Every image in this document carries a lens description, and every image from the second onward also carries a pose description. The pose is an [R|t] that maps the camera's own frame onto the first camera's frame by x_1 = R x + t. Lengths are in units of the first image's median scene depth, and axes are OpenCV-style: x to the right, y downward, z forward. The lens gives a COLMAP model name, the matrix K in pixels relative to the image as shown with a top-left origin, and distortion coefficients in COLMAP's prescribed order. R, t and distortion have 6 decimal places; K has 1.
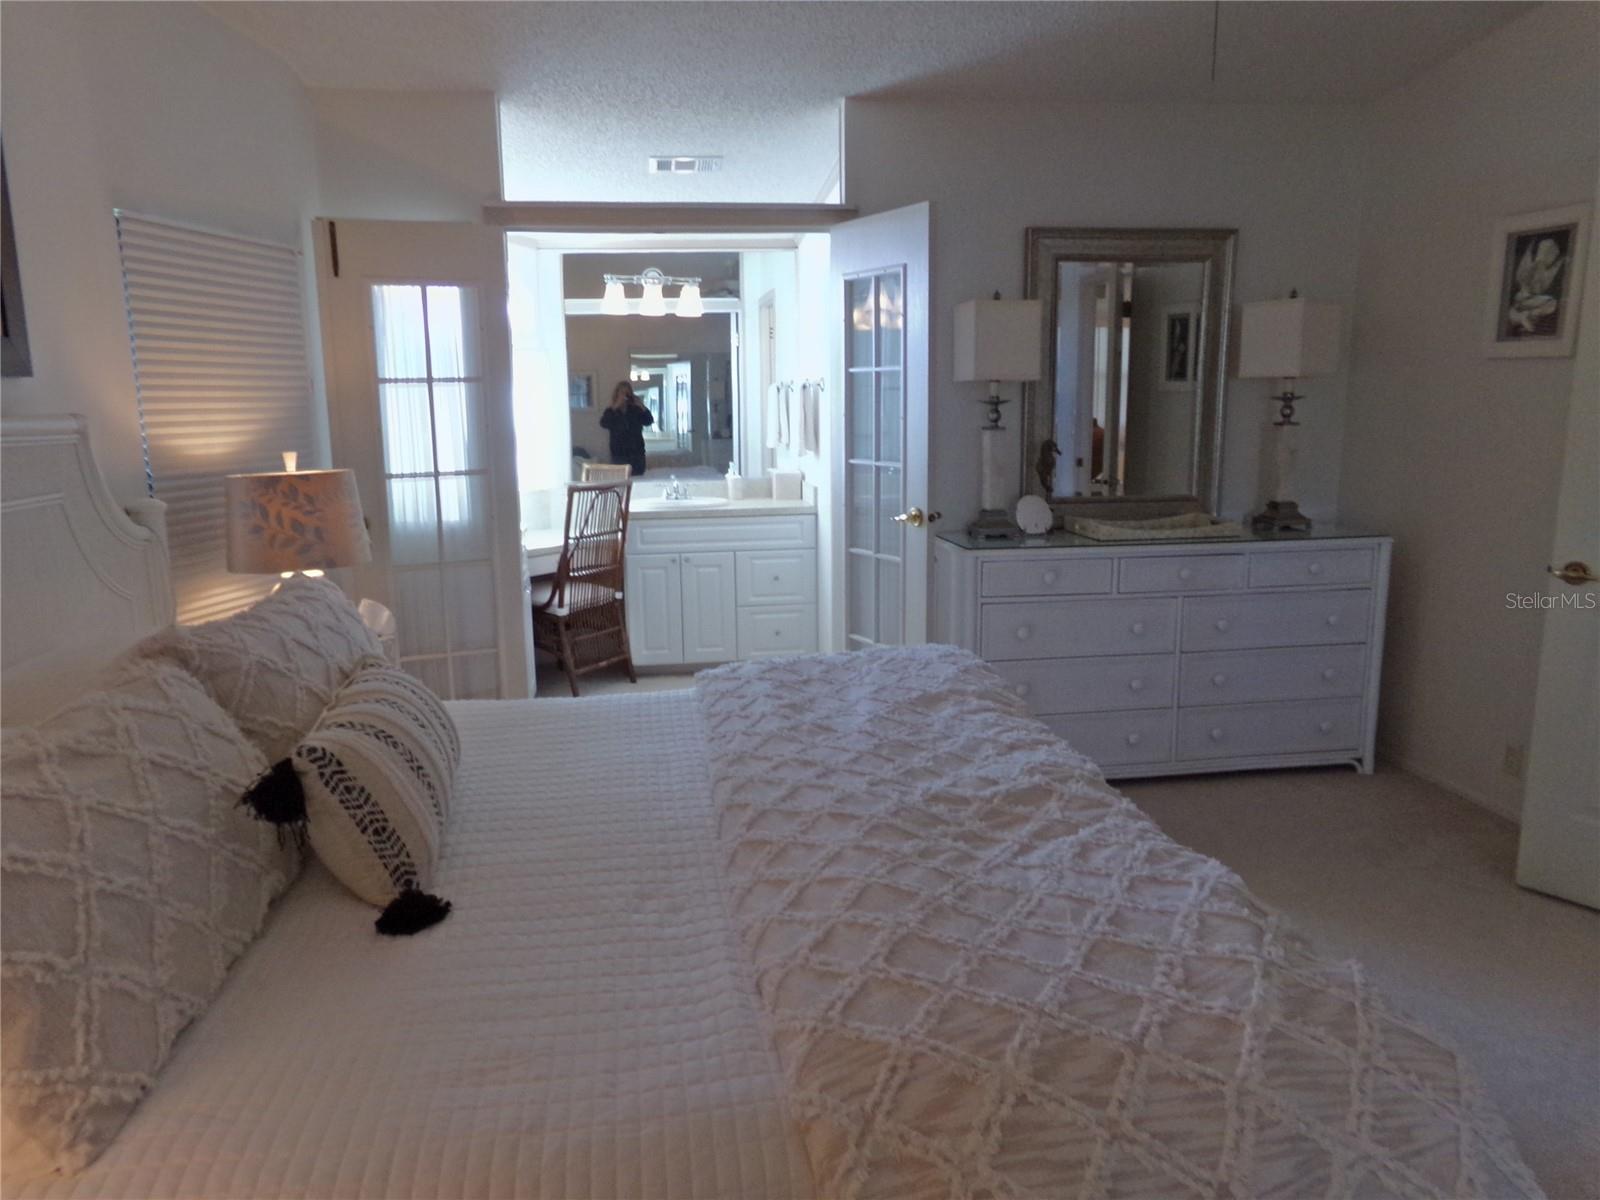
lens RADIAL K [[1077.3, 0, 800.0], [0, 1077.3, 600.0], [0, 0, 1]] dist [0.001114, 0.006470]
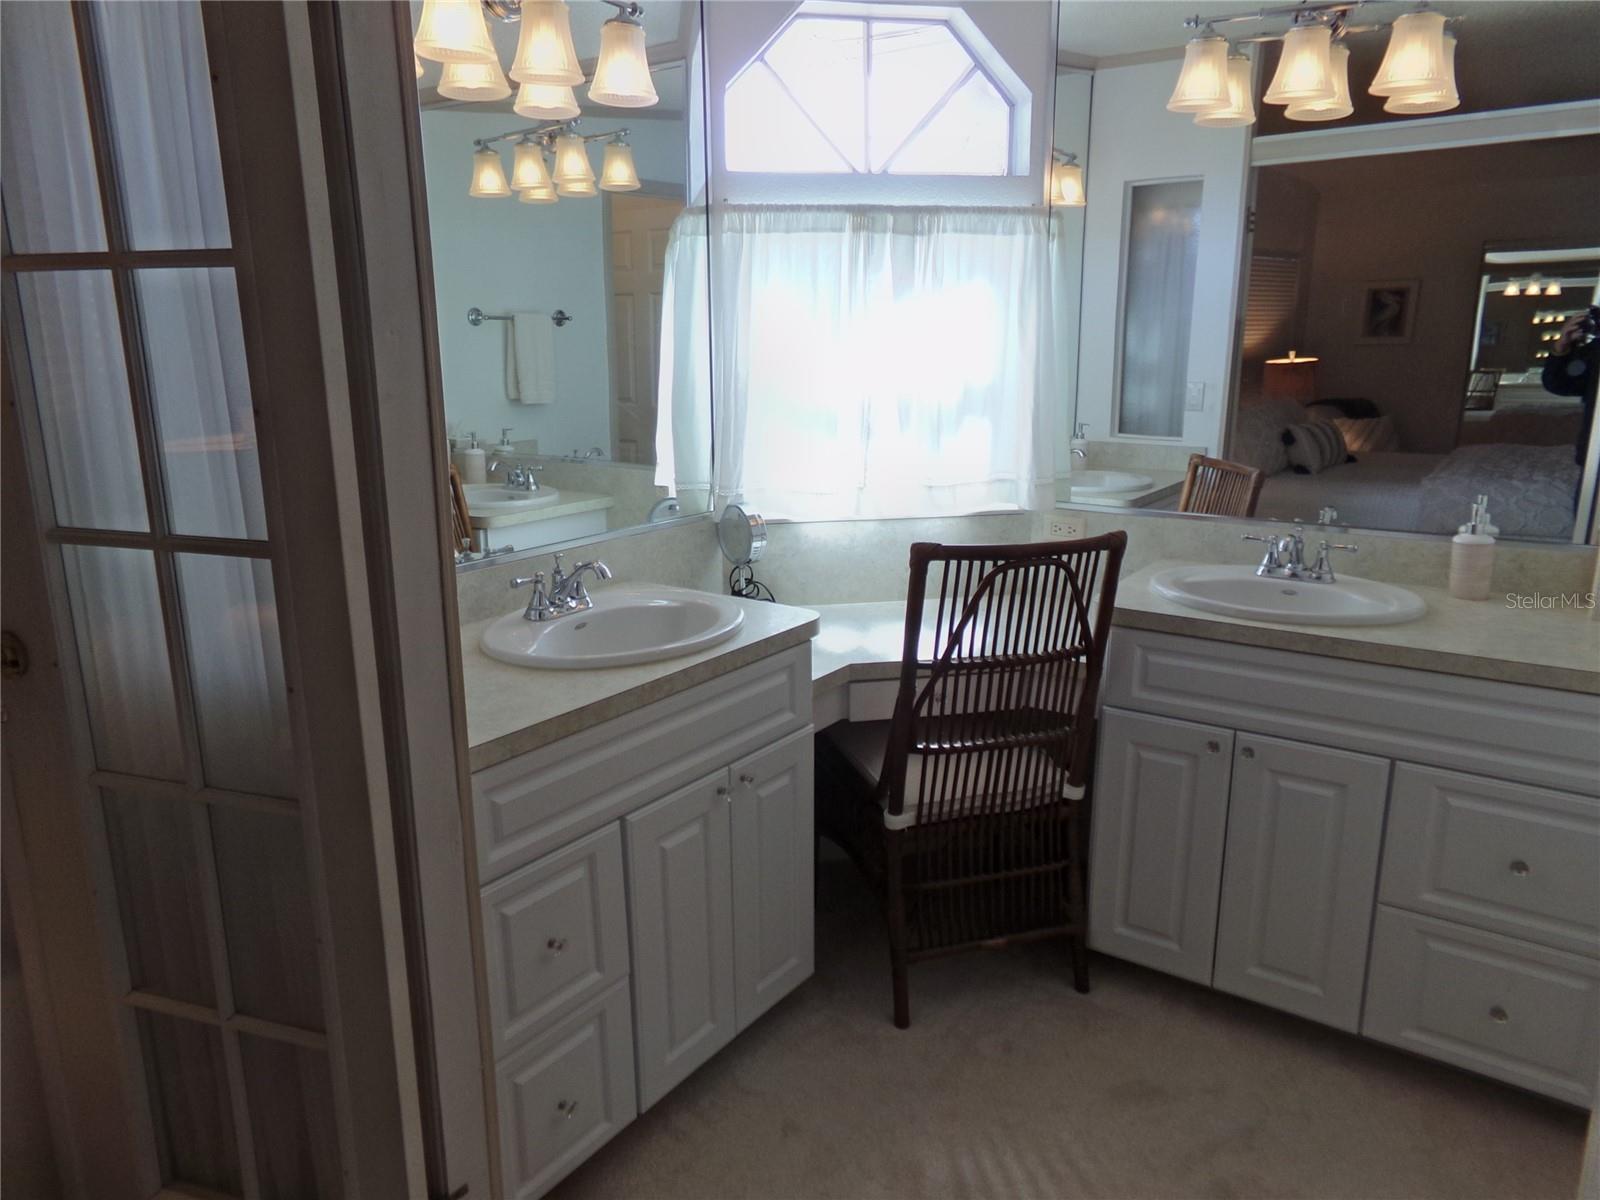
lens RADIAL K [[1090.4, 0, 799.3], [0, 1090.4, 641.9], [0, 0, 1]] dist [0.001960, 0.002886]
pose [[0.725316, 0.186200, -0.662756, 0.035307], [-0.126262, 0.982377, 0.137817, -0.133813], [0.676738, -0.016280, 0.736044, 0.745782]]
